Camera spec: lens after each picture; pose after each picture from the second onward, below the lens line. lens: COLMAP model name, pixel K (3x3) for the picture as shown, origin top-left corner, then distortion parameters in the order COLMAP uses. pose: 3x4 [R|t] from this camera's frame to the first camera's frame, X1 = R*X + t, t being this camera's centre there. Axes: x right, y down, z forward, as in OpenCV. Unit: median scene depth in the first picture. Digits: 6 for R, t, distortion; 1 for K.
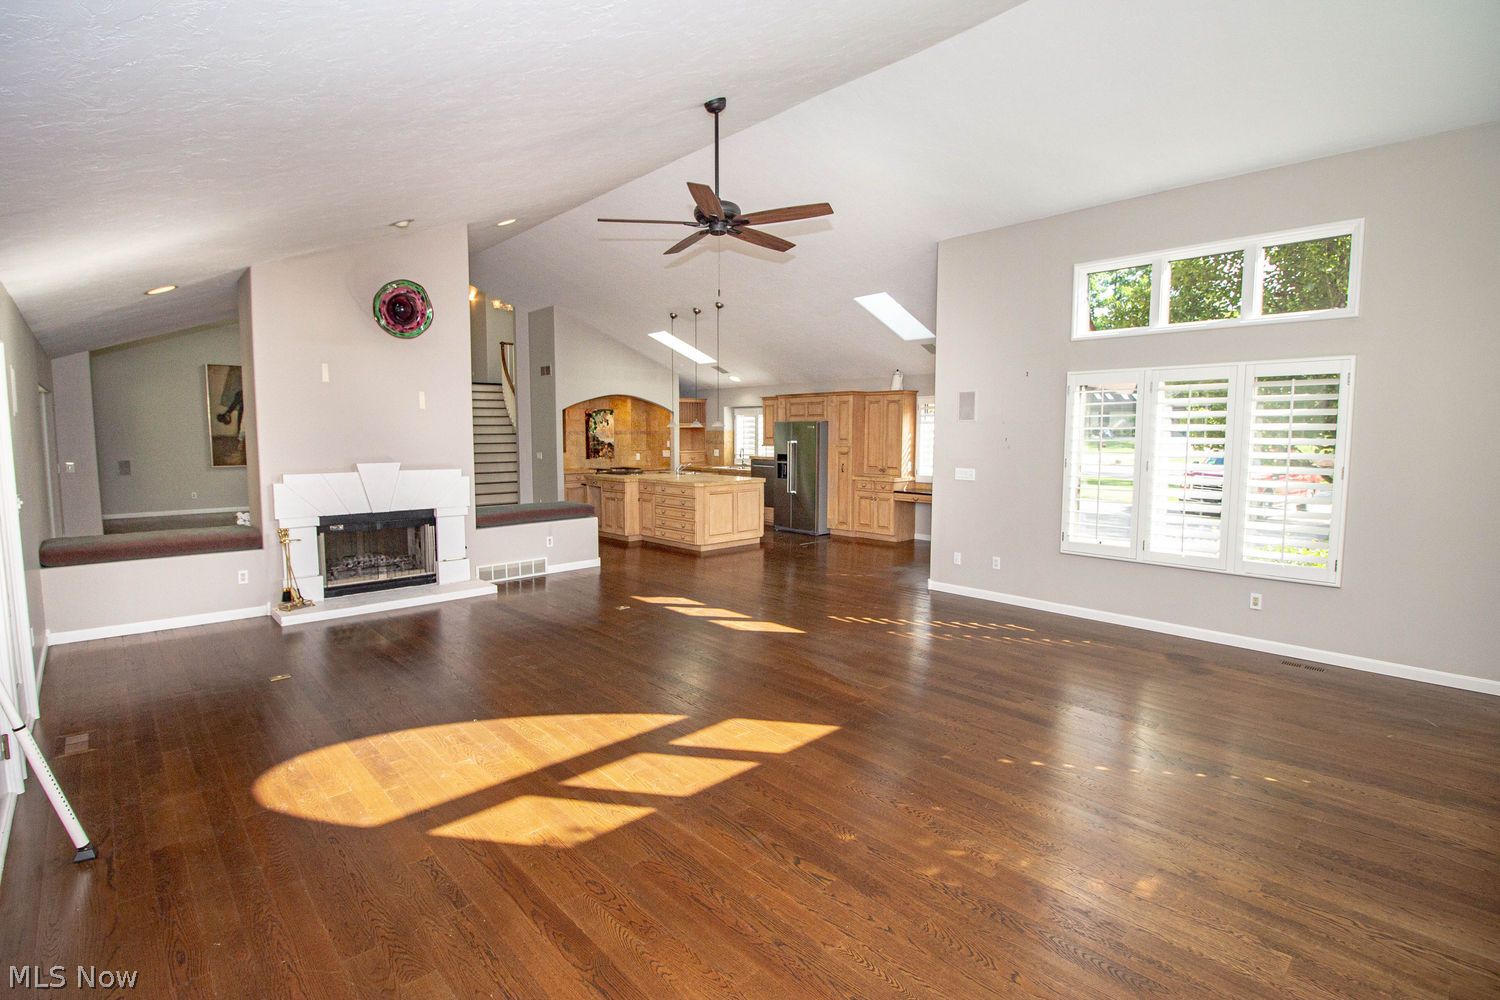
lens RADIAL K [[704.5, 0, 744.3], [0, 704.5, 492.2], [0, 0, 1]] dist [-0.011295, -0.003647]
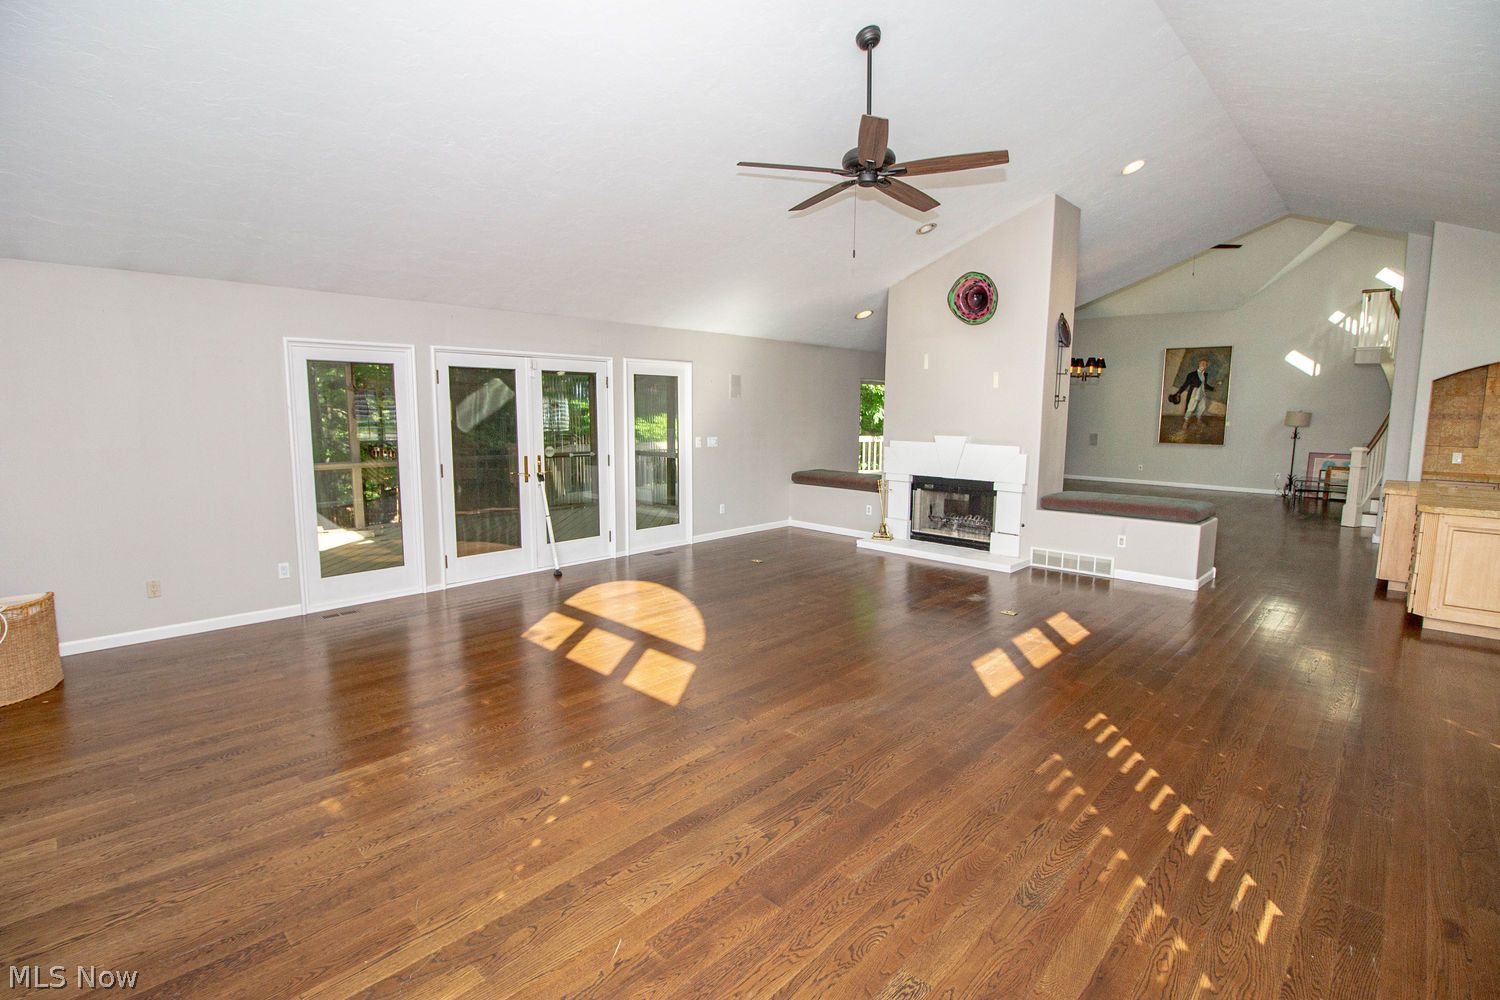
lens RADIAL K [[704.5, 0, 741.4], [0, 704.5, 503.1], [0, 0, 1]] dist [-0.011295, -0.003647]
pose [[0.056100, 0.134100, -0.989379, 0.644809], [-0.093578, 0.987283, 0.128510, -0.050038], [0.994030, 0.085375, 0.067936, 0.594569]]
